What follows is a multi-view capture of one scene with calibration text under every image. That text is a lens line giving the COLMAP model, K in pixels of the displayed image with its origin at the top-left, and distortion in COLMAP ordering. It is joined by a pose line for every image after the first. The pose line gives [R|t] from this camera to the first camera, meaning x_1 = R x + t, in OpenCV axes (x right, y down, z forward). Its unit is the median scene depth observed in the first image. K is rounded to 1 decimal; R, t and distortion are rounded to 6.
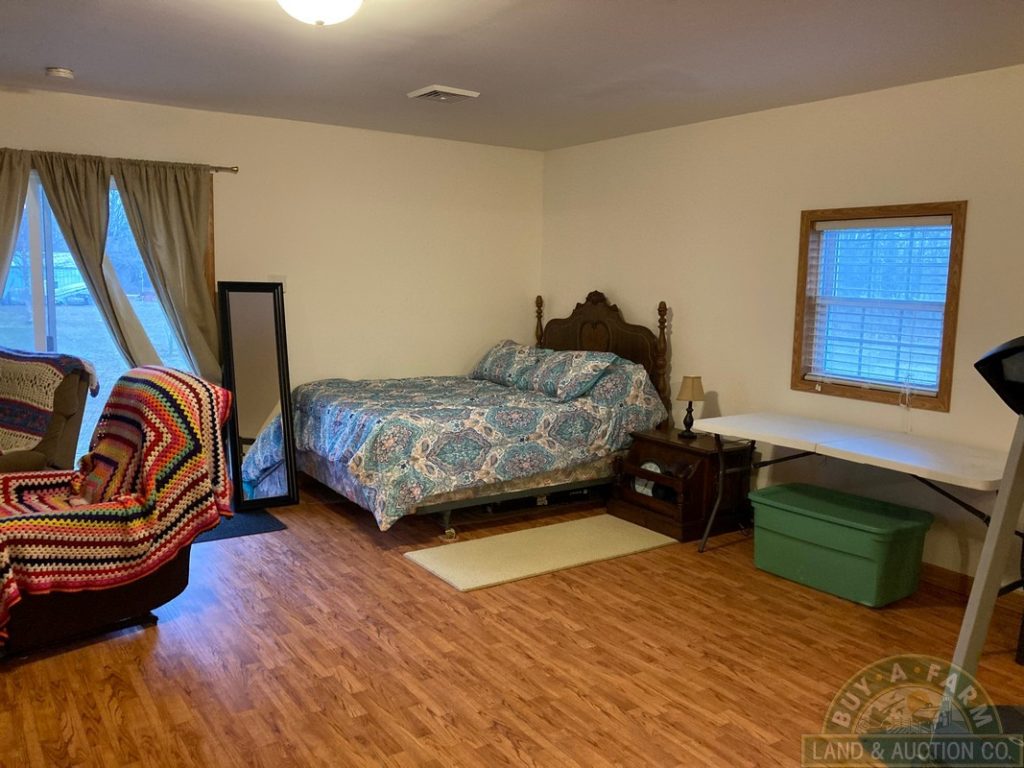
lens RADIAL K [[826.8, 0, 502.5], [0, 826.8, 380.6], [0, 0, 1]] dist [0.015088, -0.000030]
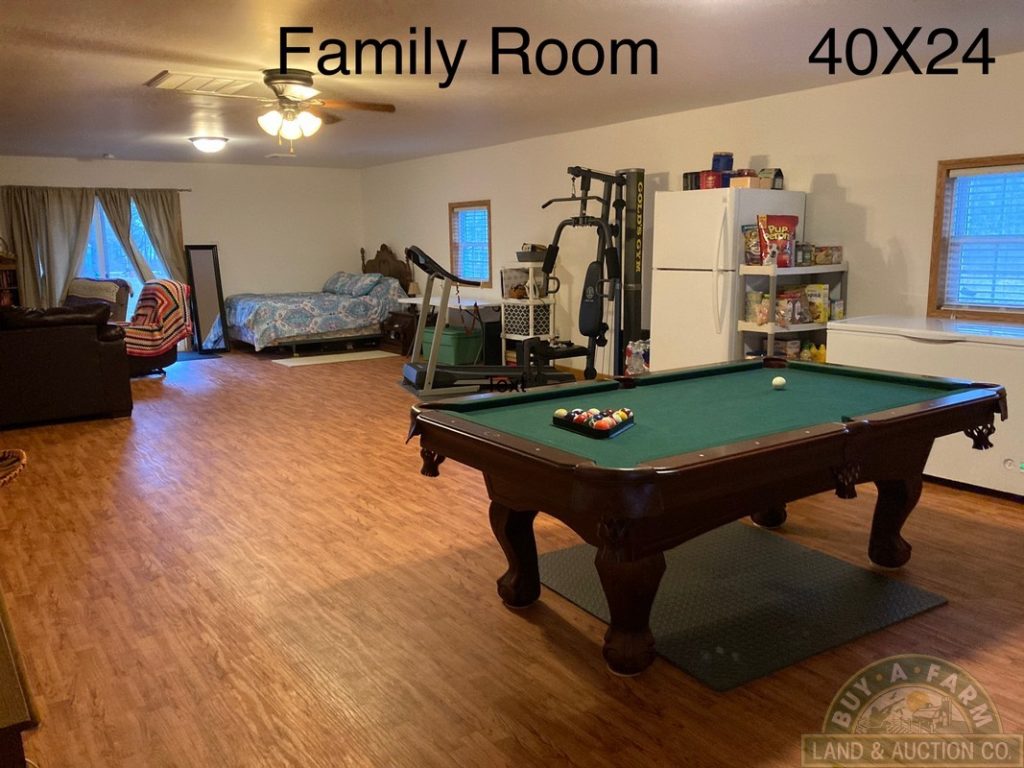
lens RADIAL K [[831.3, 0, 512.0], [0, 831.3, 384.0], [0, 0, 1]] dist [0.000350, -0.004423]
pose [[0.998989, -0.038470, 0.023256, 0.448690], [0.037330, 0.998167, 0.047632, 0.172674], [-0.025045, -0.046716, 0.998594, -1.207630]]
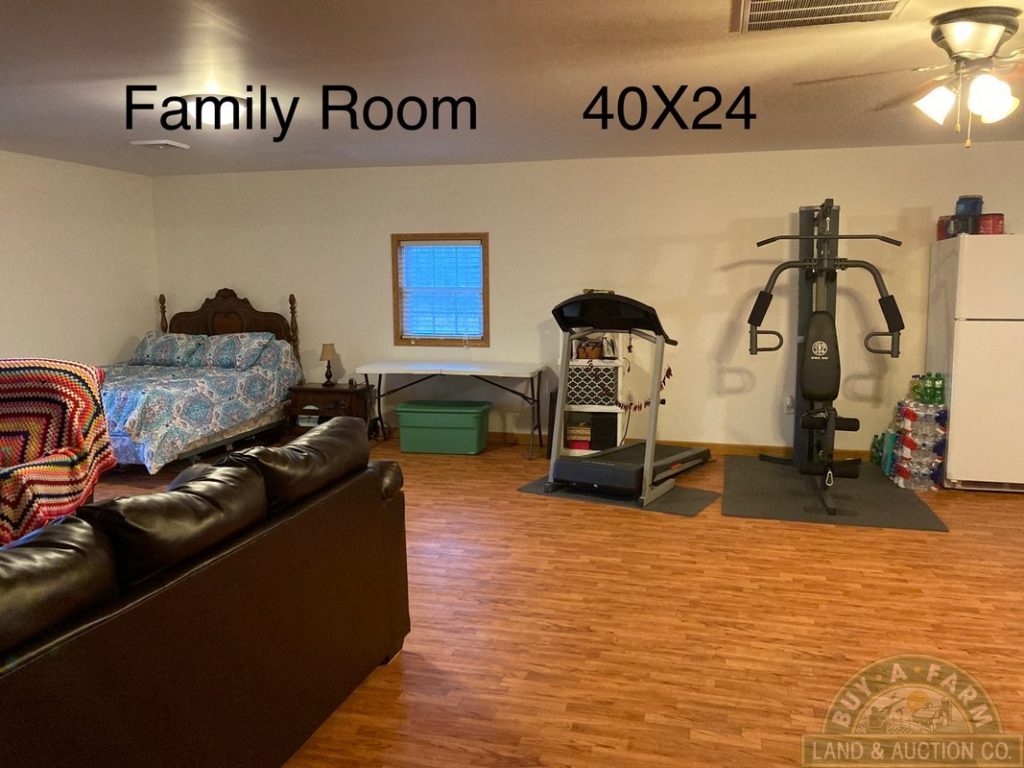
lens RADIAL K [[847.0, 0, 508.9], [0, 847.0, 360.4], [0, 0, 1]] dist [0.056165, -0.007287]
pose [[0.749833, -0.091181, 0.655314, -0.560665], [0.103493, 0.994430, 0.019946, 0.029240], [-0.653483, 0.052864, 0.755093, -0.370906]]
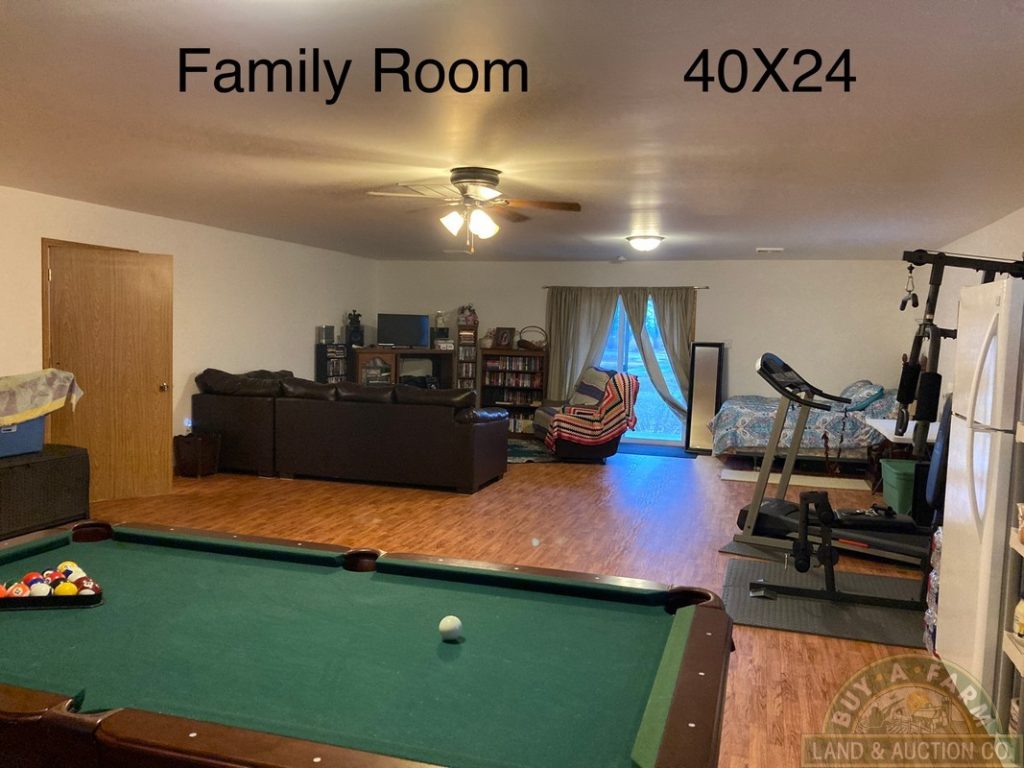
lens RADIAL K [[831.3, 0, 512.0], [0, 831.3, 384.0], [0, 0, 1]] dist [0.000350, -0.004423]
pose [[0.636523, 0.047850, -0.769772, 1.060766], [-0.110858, 0.993386, -0.029918, 0.105702], [0.763249, 0.104379, 0.637617, -0.714781]]
